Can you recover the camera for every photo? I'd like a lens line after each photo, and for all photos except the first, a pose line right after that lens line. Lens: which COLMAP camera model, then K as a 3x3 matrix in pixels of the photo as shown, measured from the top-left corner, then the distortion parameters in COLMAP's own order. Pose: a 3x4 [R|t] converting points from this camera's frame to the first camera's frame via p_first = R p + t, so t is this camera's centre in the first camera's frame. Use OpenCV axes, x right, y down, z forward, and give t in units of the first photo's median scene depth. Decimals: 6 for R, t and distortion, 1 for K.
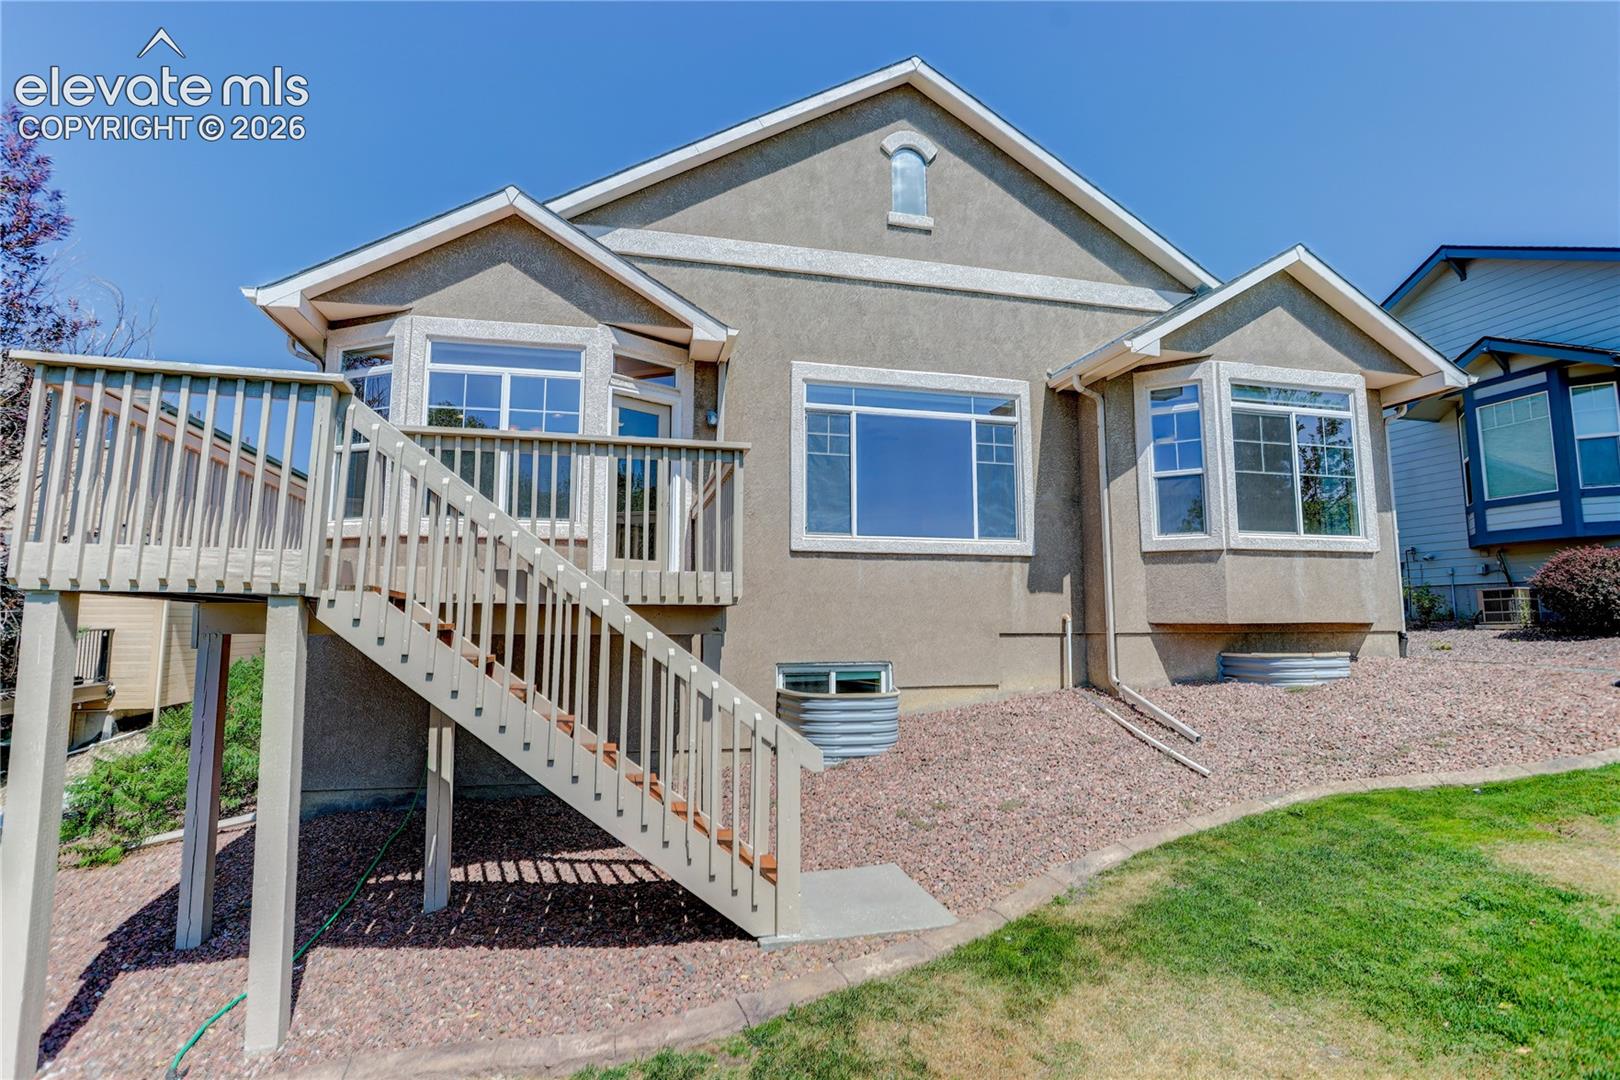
lens RADIAL K [[856.8, 0, 812.4], [0, 856.8, 527.1], [0, 0, 1]] dist [-0.025660, 0.000789]
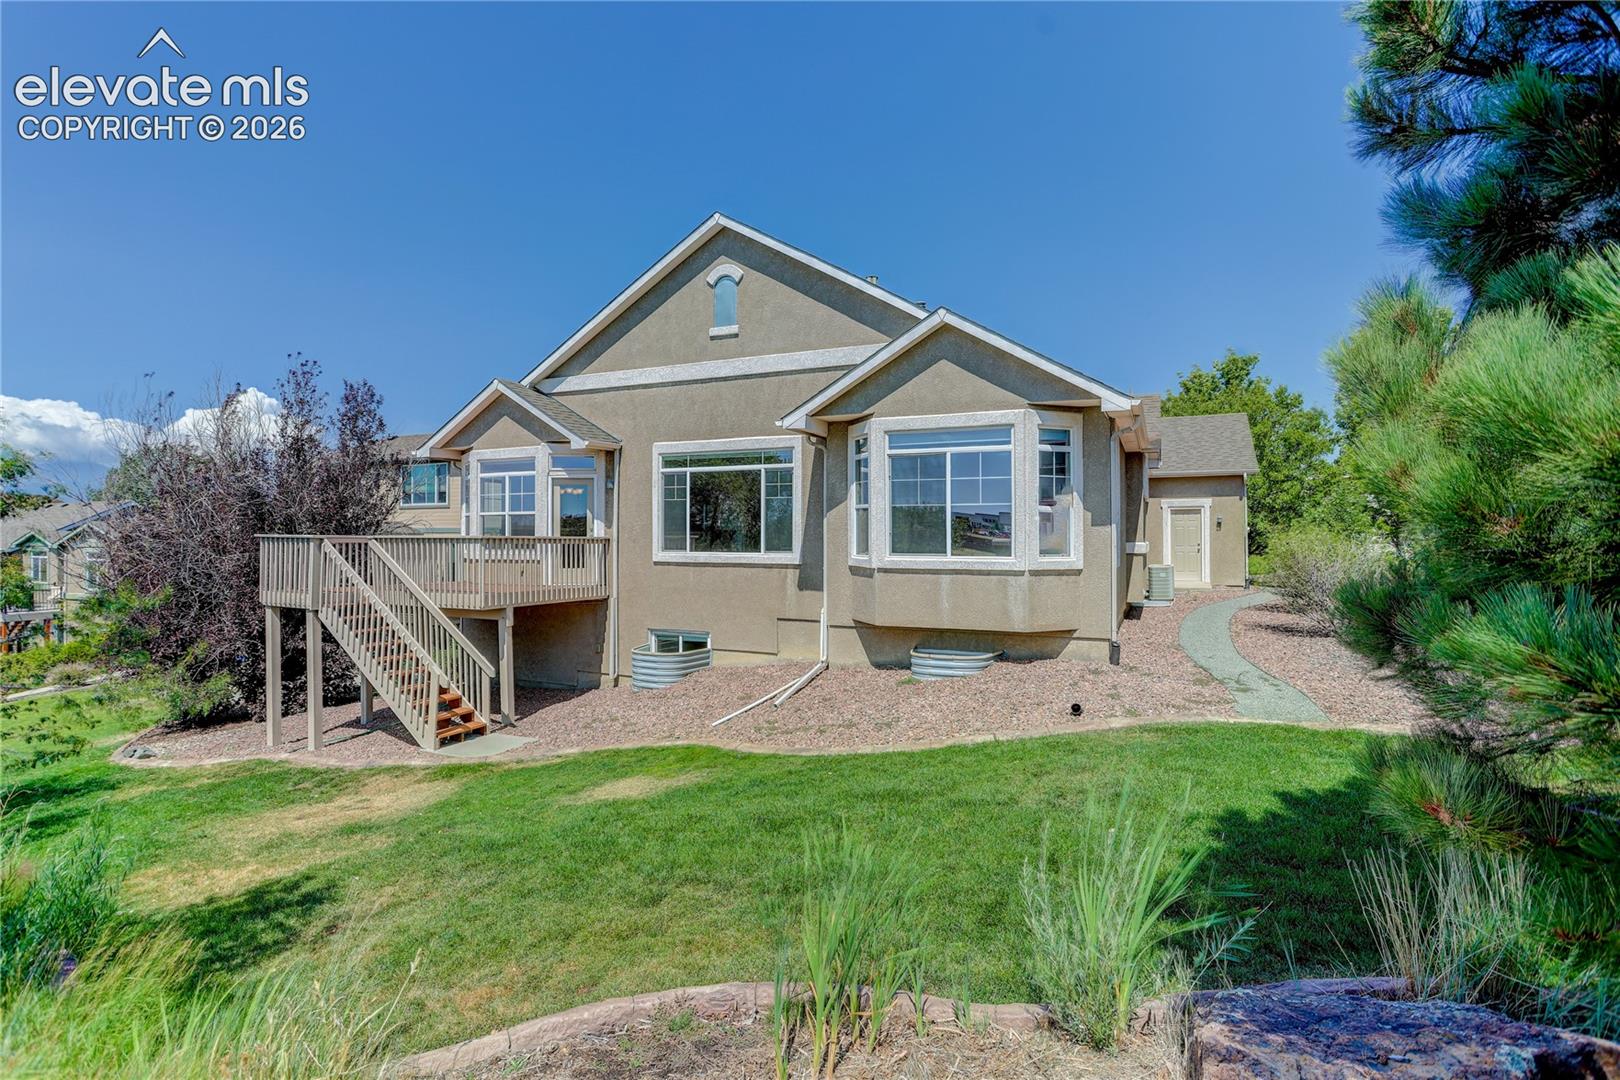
lens RADIAL K [[856.8, 0, 813.1], [0, 856.8, 537.7], [0, 0, 1]] dist [-0.025660, 0.000789]
pose [[0.759689, 0.007061, -0.650248, 1.216320], [0.075250, 0.992269, 0.098689, -0.150429], [0.645918, -0.123904, 0.753284, -0.032408]]
